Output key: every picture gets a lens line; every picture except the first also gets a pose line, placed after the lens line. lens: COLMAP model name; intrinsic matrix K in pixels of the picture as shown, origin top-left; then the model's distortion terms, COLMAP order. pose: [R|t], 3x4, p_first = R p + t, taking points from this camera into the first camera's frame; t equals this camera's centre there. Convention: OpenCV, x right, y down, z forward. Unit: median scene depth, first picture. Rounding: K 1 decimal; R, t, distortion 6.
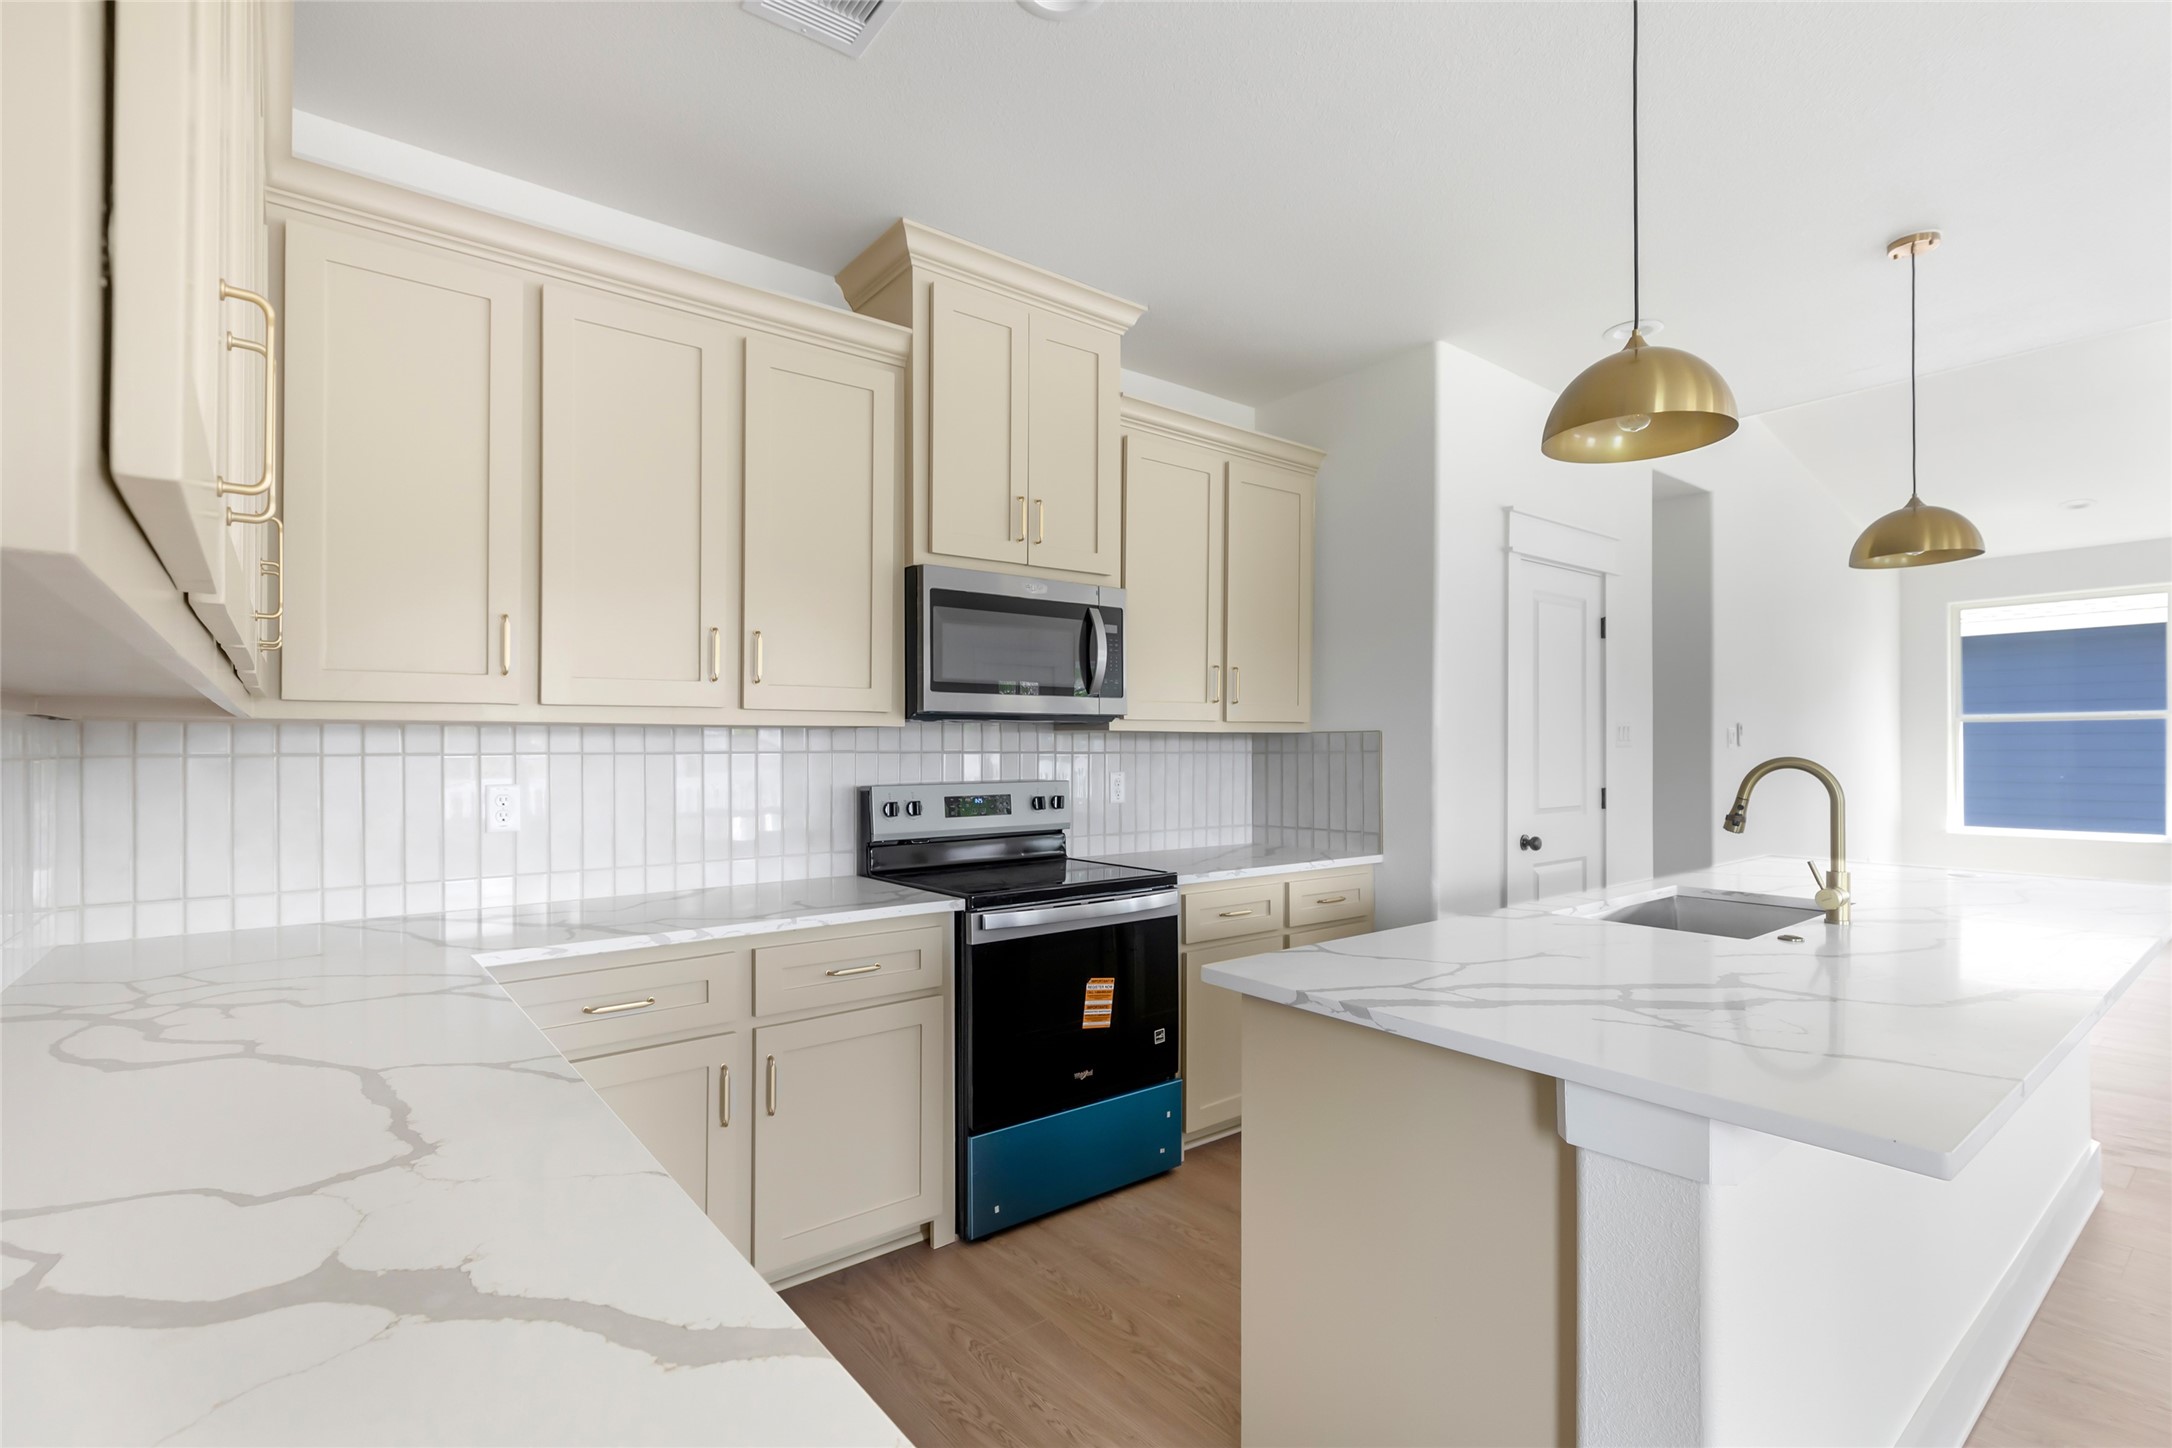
lens RADIAL K [[1021.1, 0, 1083.2], [0, 1021.1, 733.7], [0, 0, 1]] dist [0.001664, 0.000190]
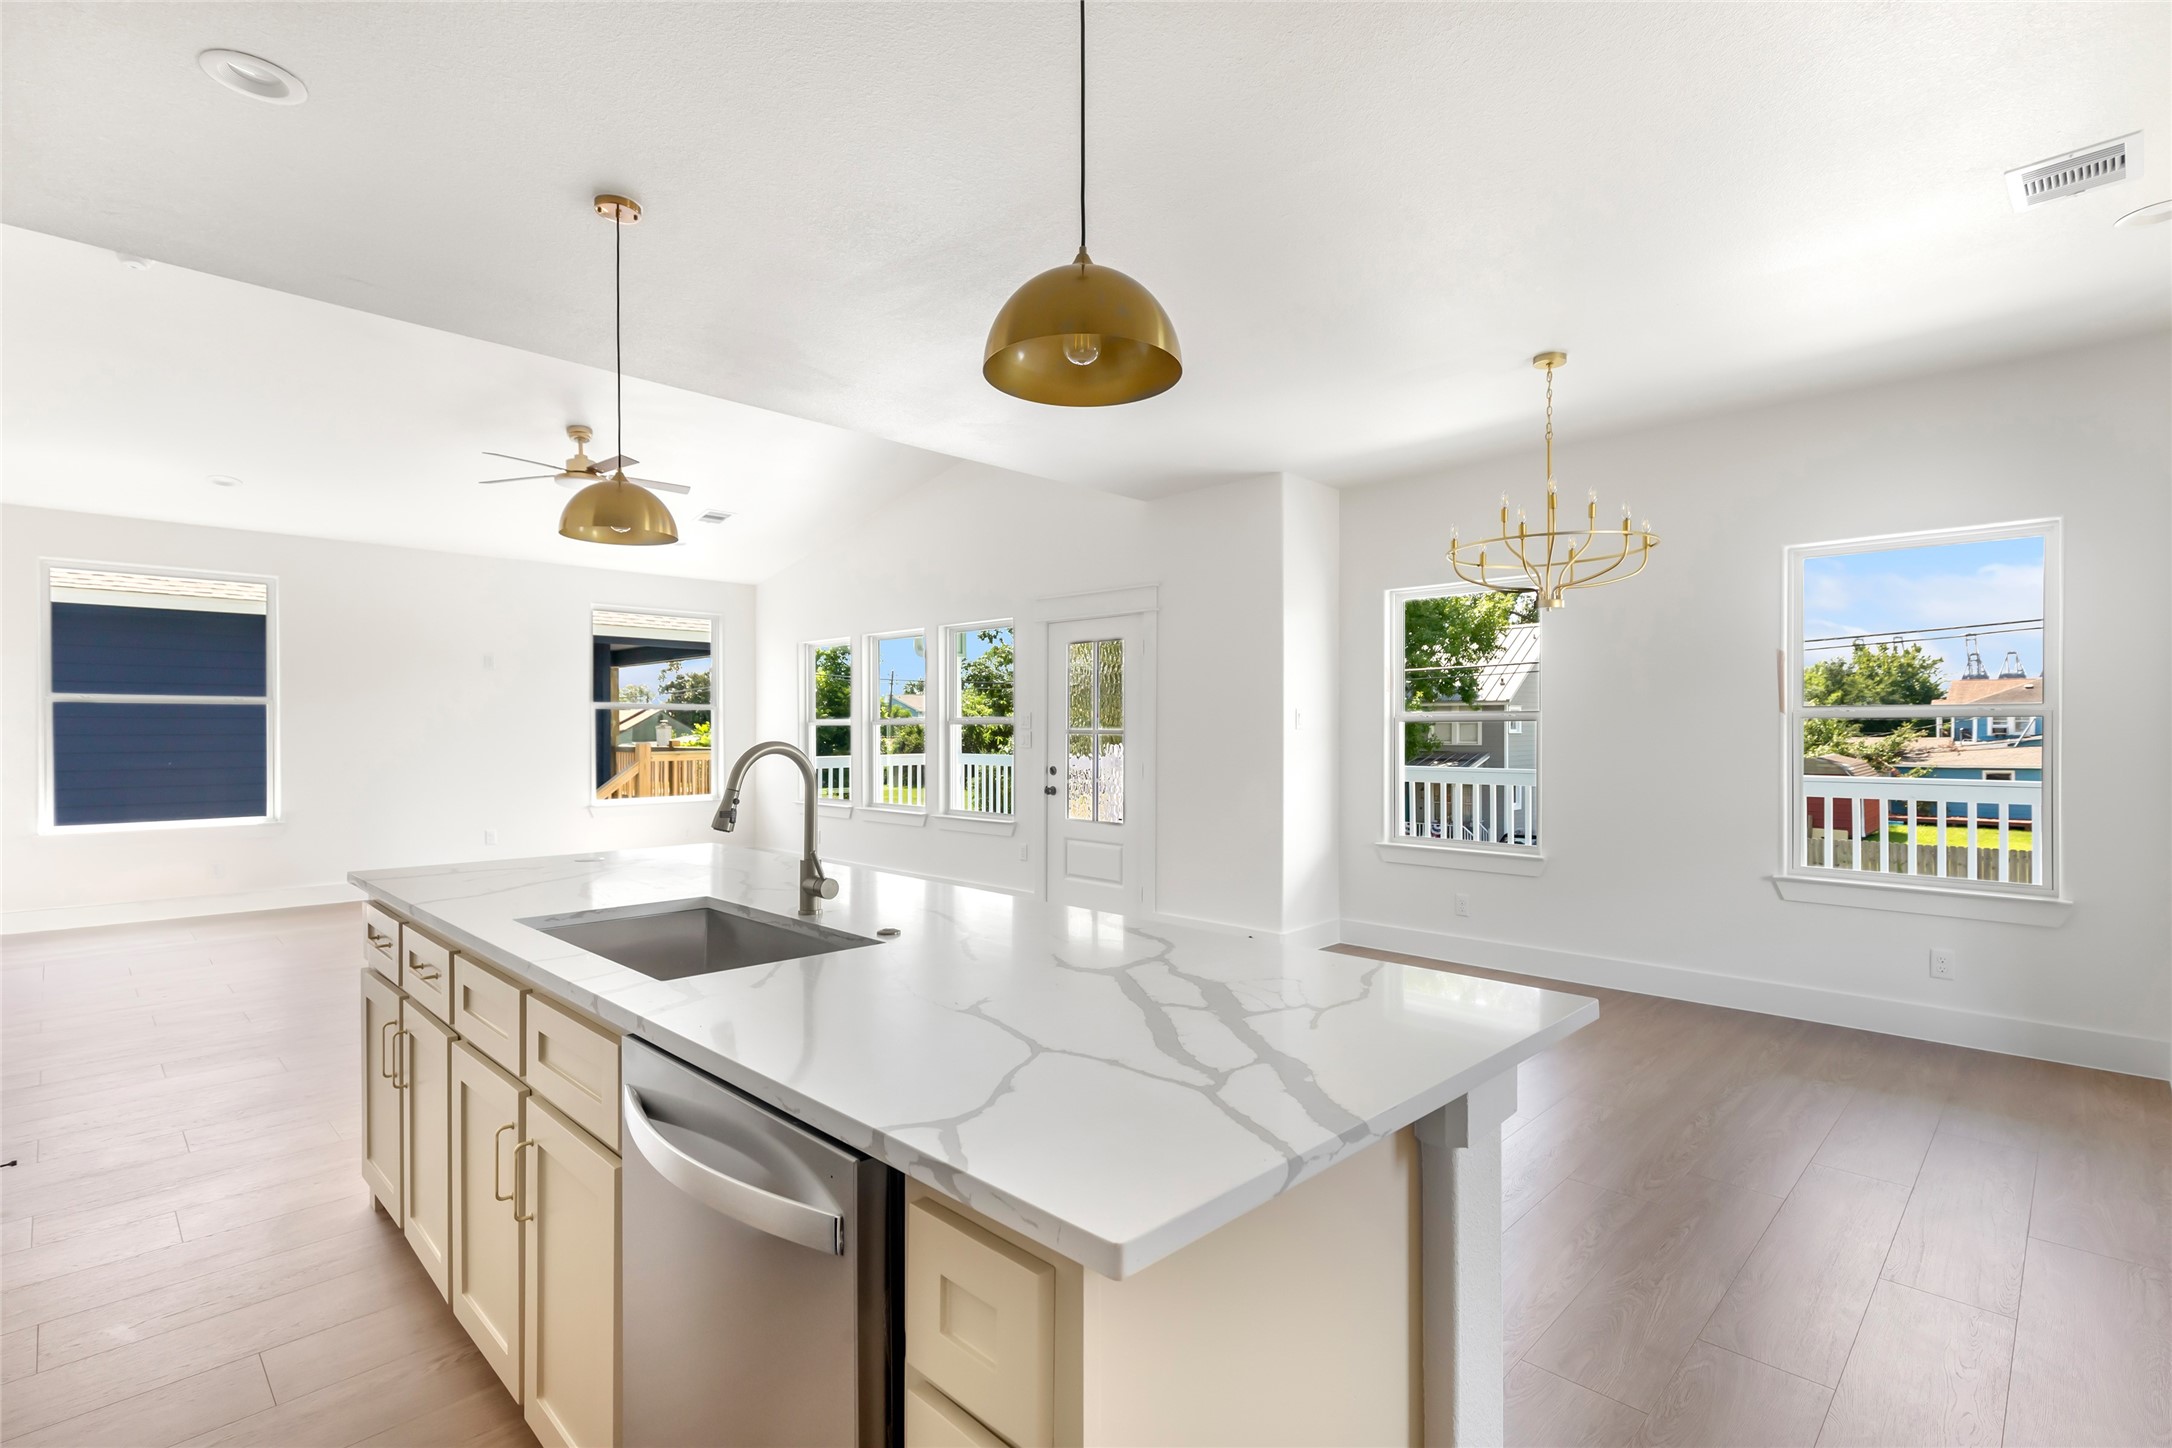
lens RADIAL K [[1021.1, 0, 1083.2], [0, 1021.1, 733.7], [0, 0, 1]] dist [0.001664, 0.000190]
pose [[-0.111910, -0.001769, 0.993717, -0.081075], [-0.011413, 0.999935, 0.000495, 0.004367], [-0.993653, -0.011286, -0.111923, 0.281741]]
